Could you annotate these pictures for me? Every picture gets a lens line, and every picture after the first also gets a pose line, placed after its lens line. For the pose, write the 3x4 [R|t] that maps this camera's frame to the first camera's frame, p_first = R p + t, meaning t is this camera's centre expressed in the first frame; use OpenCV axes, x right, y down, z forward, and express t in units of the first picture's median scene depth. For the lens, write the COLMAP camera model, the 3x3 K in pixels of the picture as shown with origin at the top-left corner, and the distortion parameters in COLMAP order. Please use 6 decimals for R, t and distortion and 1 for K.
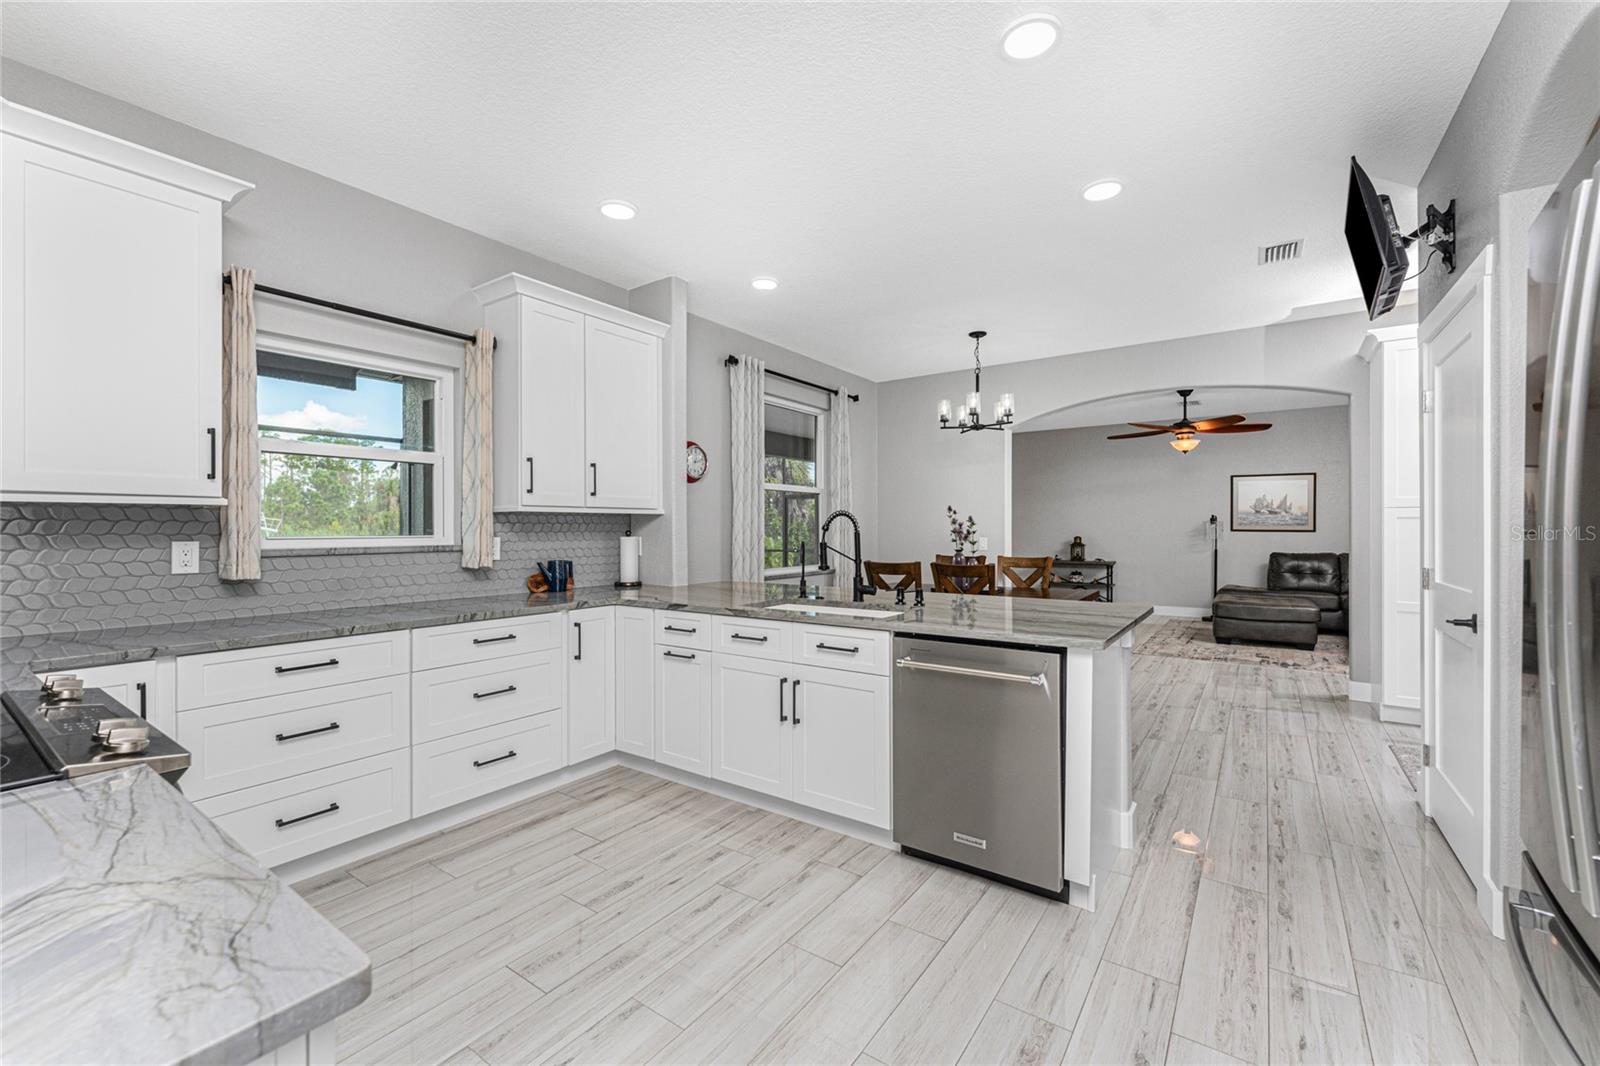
lens RADIAL K [[656.1, 0, 793.8], [0, 656.1, 526.2], [0, 0, 1]] dist [-0.000351, -0.000085]
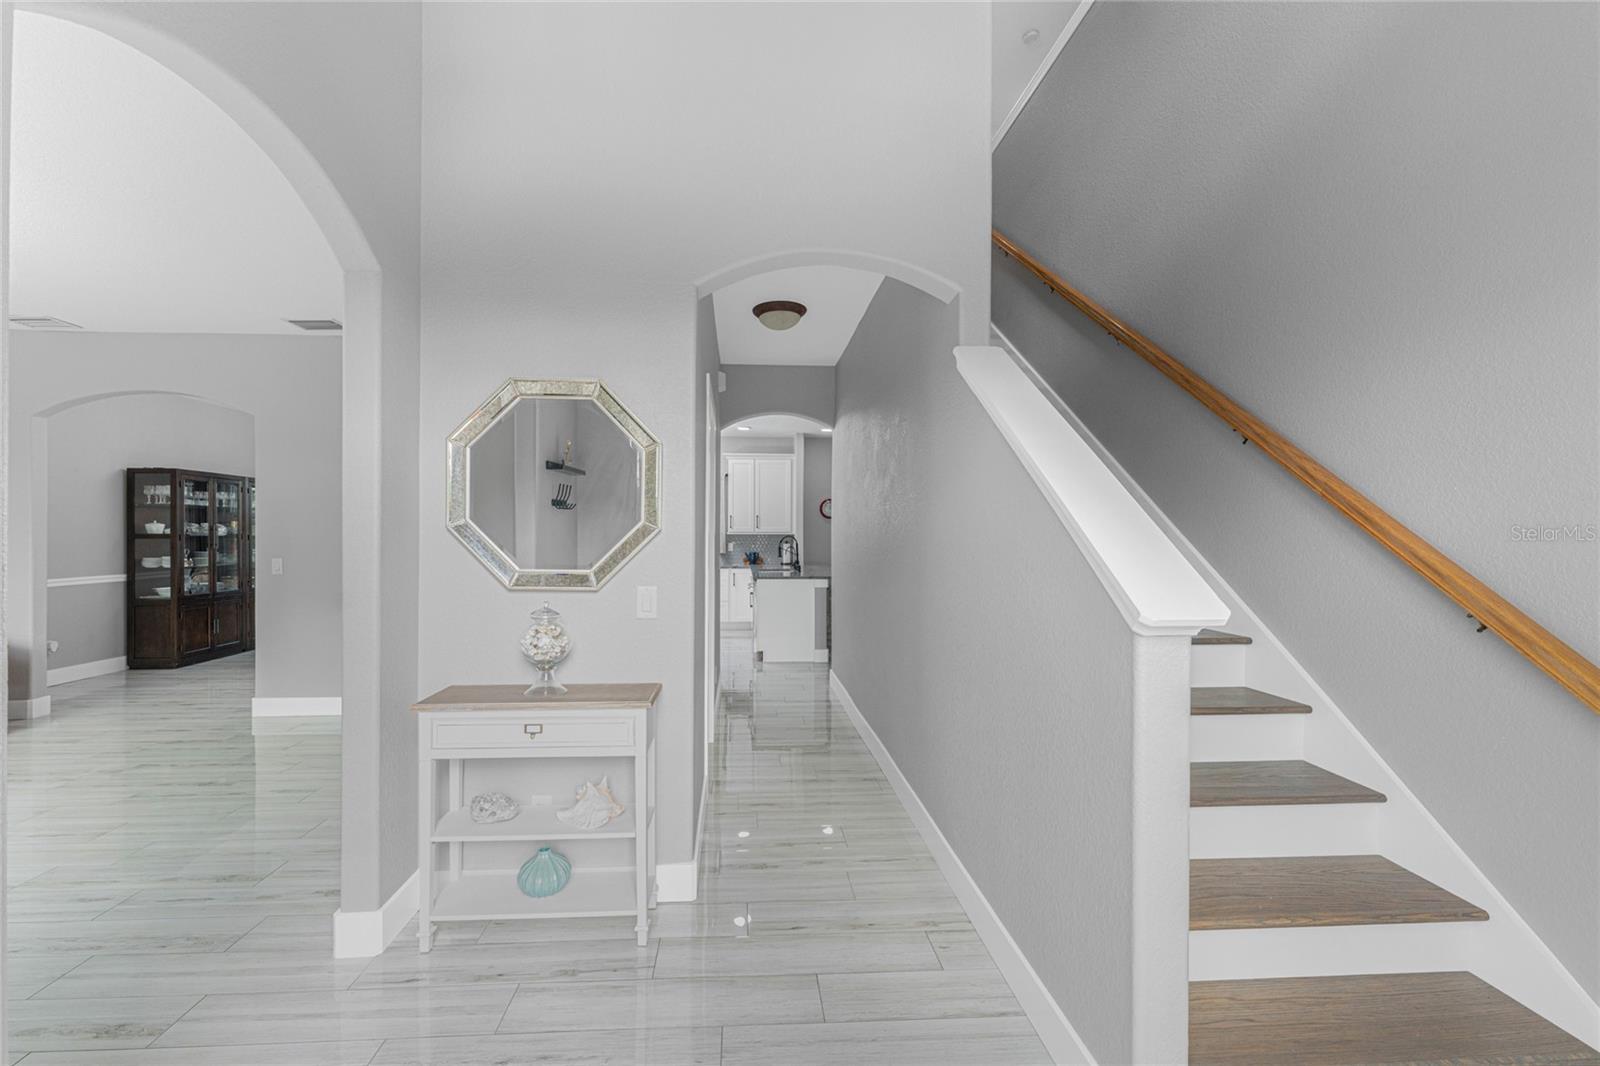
lens RADIAL K [[635.6, 0, 810.8], [0, 635.6, 537.3], [0, 0, 1]] dist [0.000586, -0.000088]
pose [[0.625084, 0.009003, -0.780505, 1.605978], [-0.000622, 0.999939, 0.011036, -0.032177], [0.780557, -0.006413, 0.625052, -0.390150]]
